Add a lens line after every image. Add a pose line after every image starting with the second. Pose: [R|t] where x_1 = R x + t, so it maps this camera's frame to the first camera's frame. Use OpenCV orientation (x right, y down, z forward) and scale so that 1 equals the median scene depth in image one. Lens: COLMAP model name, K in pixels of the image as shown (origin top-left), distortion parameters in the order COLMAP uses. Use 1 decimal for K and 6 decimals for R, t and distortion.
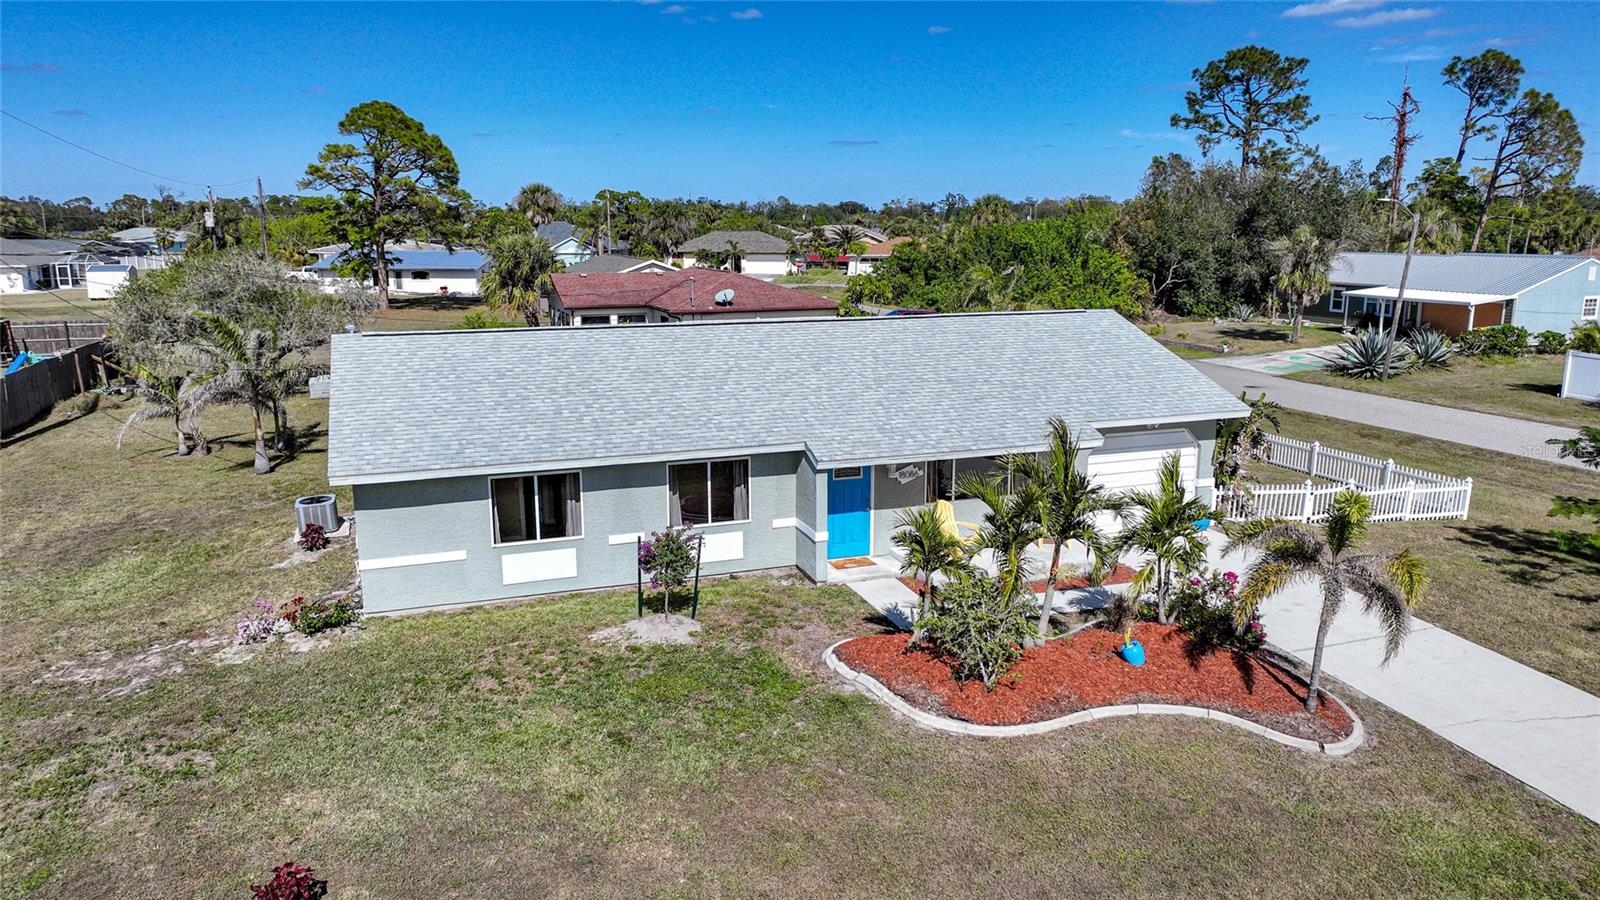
lens RADIAL K [[1125.6, 0, 800.0], [0, 1125.6, 450.0], [0, 0, 1]] dist [0.002844, 0.009393]
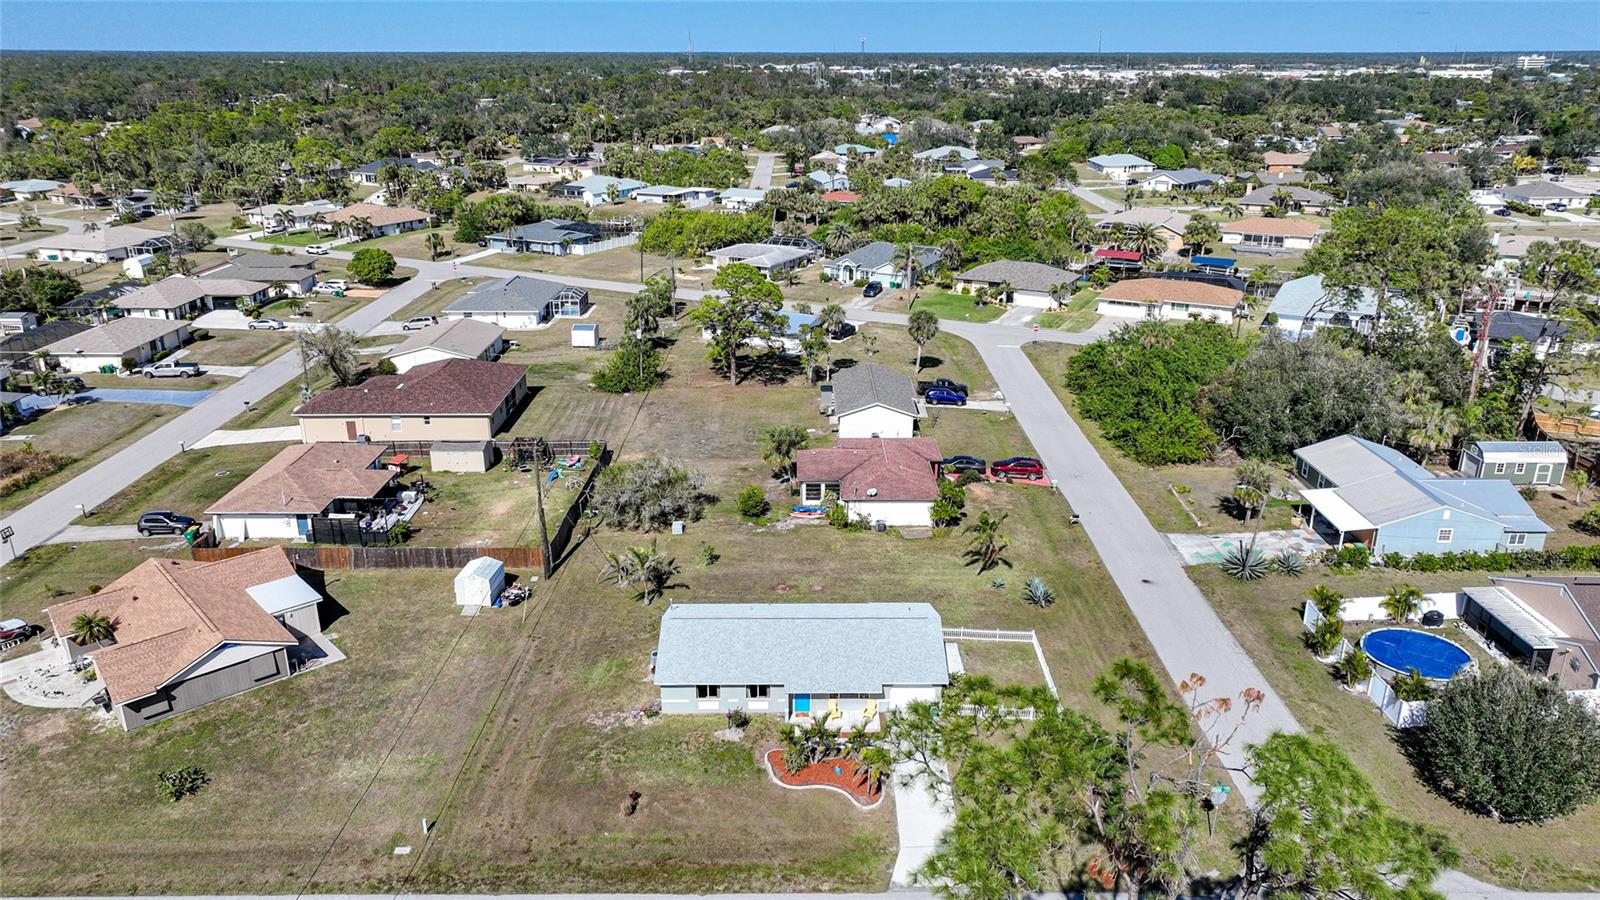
lens RADIAL K [[1125.6, 0, 800.0], [0, 1125.6, 450.0], [0, 0, 1]] dist [0.002844, 0.009393]
pose [[0.940111, 0.115631, -0.320656, 1.223701], [-0.068878, 0.985741, 0.153528, -1.416482], [0.333836, -0.122247, 0.934671, -2.394253]]
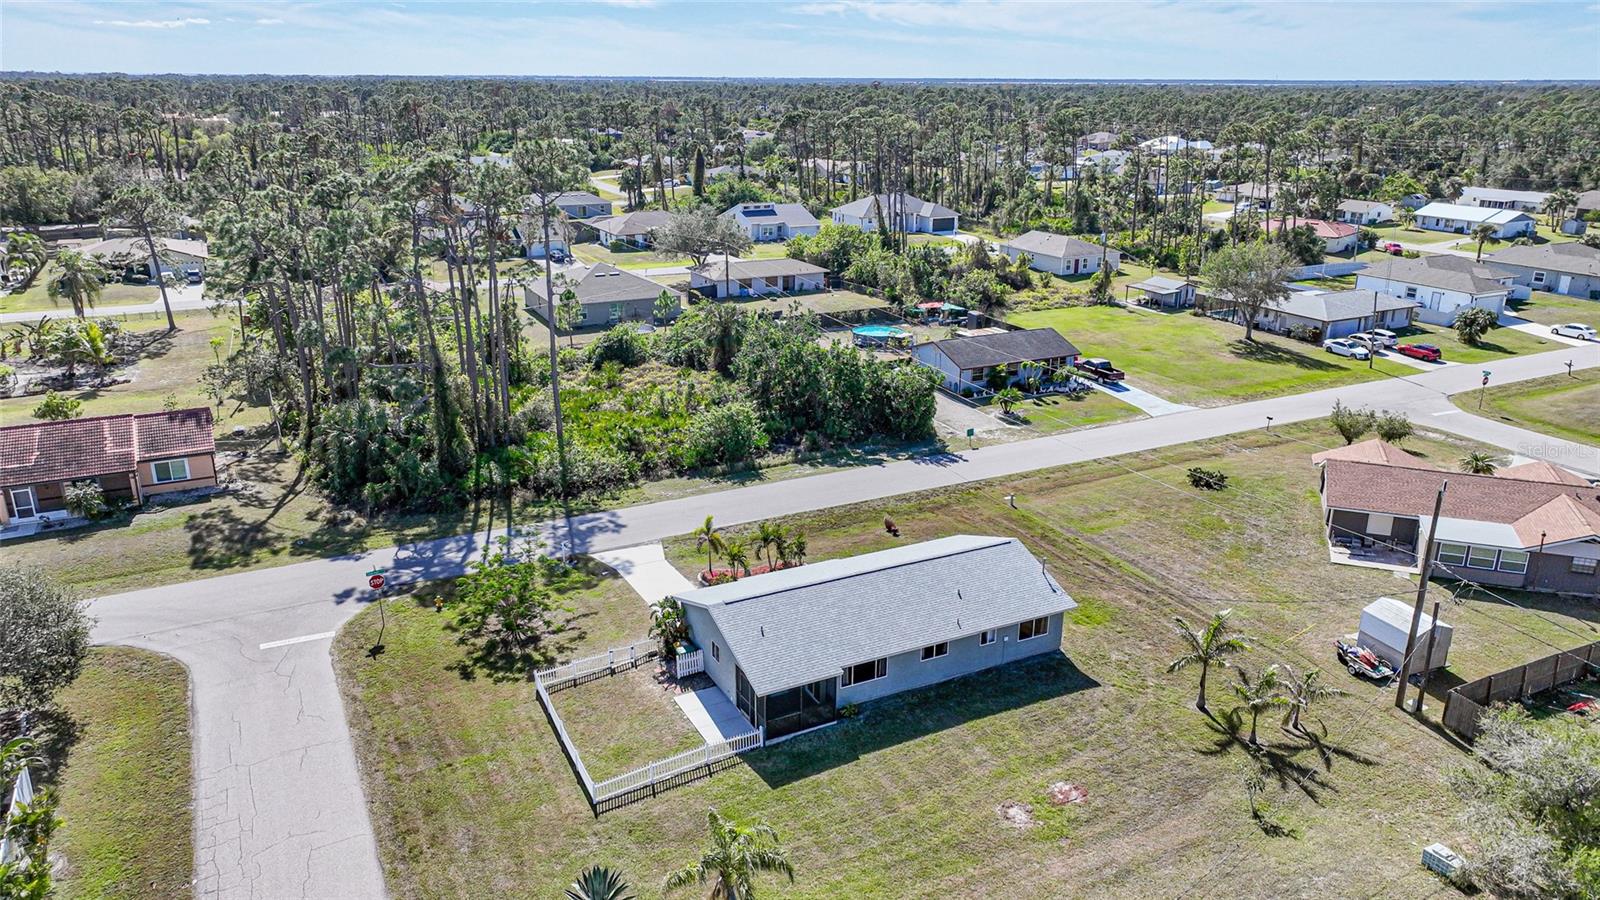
lens RADIAL K [[1125.6, 0, 800.0], [0, 1125.6, 450.0], [0, 0, 1]] dist [0.002844, 0.009393]
pose [[-0.992222, 0.034519, -0.119601, 0.545222], [-0.029859, 0.866738, 0.497869, -2.071675], [0.120849, 0.497568, -0.858965, 4.021320]]
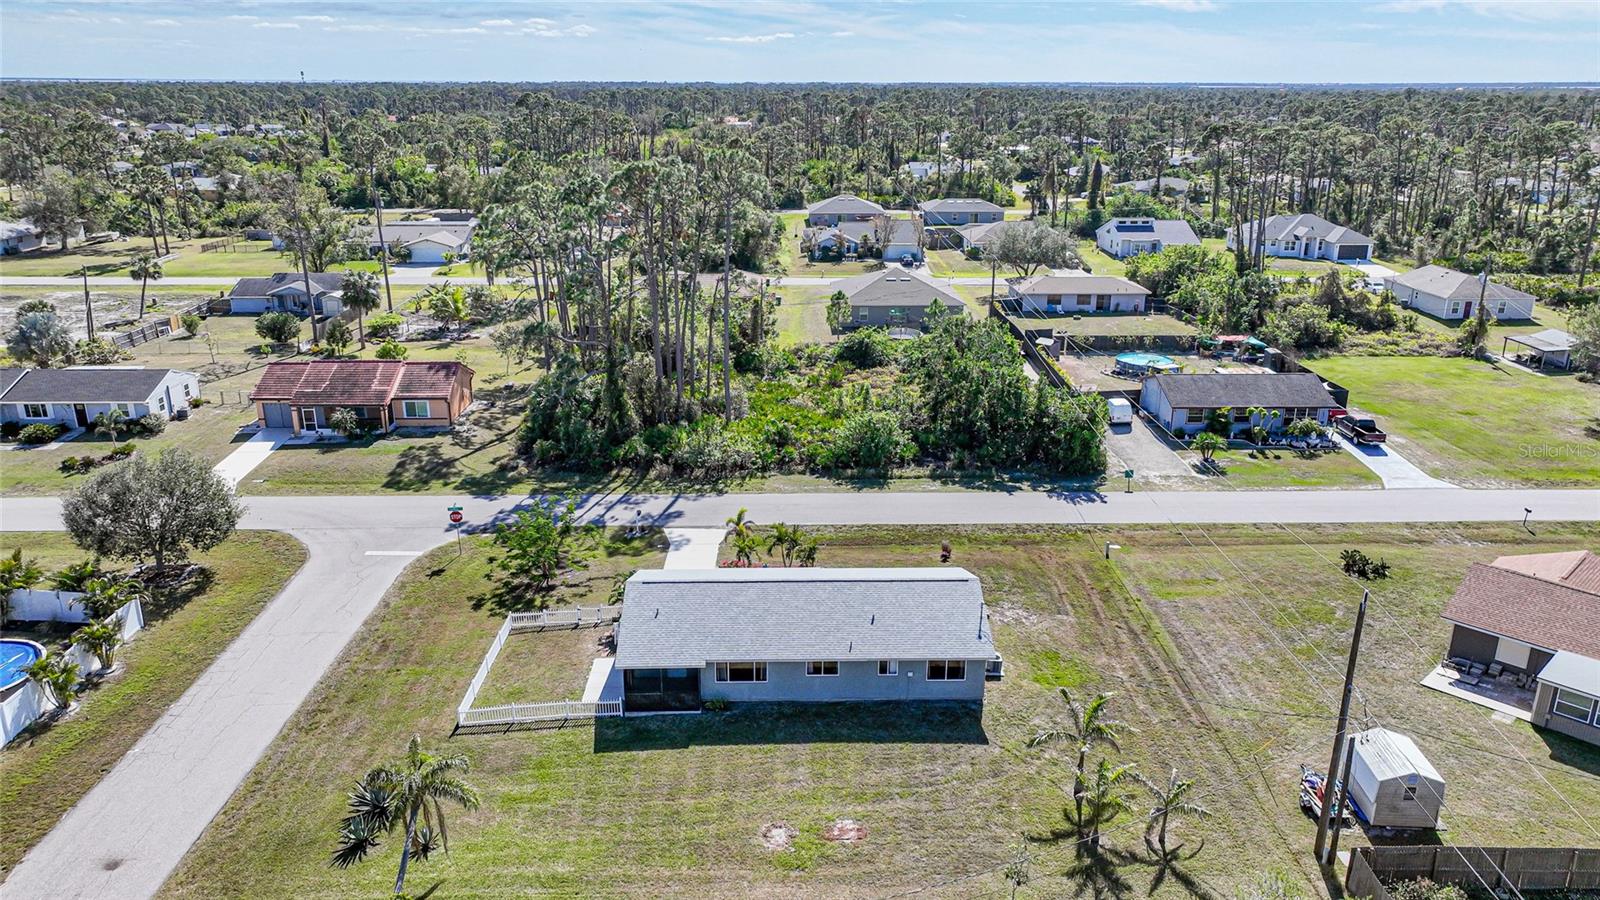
lens RADIAL K [[1125.6, 0, 800.0], [0, 1125.6, 450.0], [0, 0, 1]] dist [0.002844, 0.009393]
pose [[-0.946547, -0.102360, 0.305894, -0.996920], [0.062809, 0.871677, 0.486039, -2.093834], [-0.316391, 0.479272, -0.818655, 3.946791]]
